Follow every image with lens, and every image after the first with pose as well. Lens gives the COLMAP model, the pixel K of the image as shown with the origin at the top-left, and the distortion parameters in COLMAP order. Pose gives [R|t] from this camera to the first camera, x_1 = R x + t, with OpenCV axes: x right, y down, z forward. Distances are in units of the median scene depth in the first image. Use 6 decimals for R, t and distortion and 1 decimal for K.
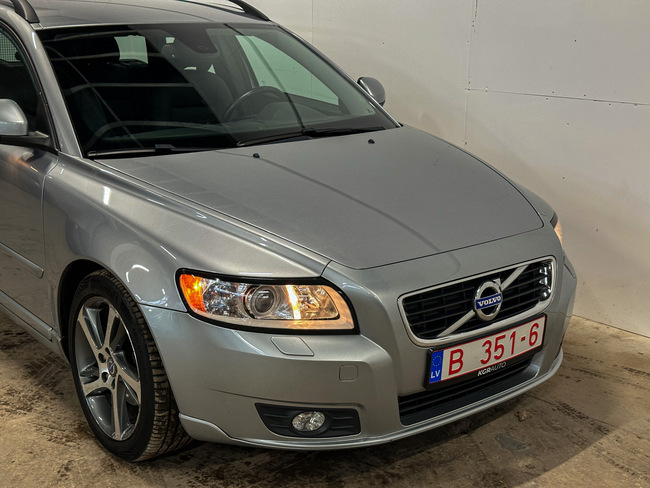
lens RADIAL K [[892.4, 0, 325.0], [0, 892.4, 244.0], [0, 0, 1]] dist [0.122430, -0.022244]
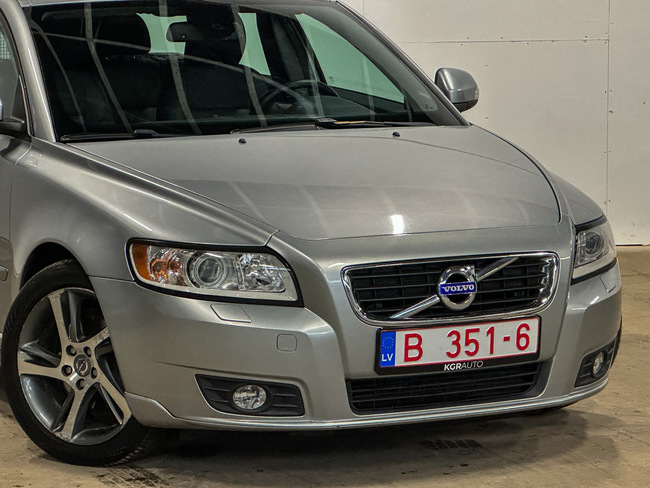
lens RADIAL K [[2230.5, 0, 325.0], [0, 2230.5, 244.0], [0, 0, 1]] dist [0.020222, 0.394582]
pose [[0.979241, 0.021536, -0.201553, 0.512683], [-0.049259, 0.989815, -0.133563, 0.333024], [0.196624, 0.140718, 0.970329, -1.260587]]
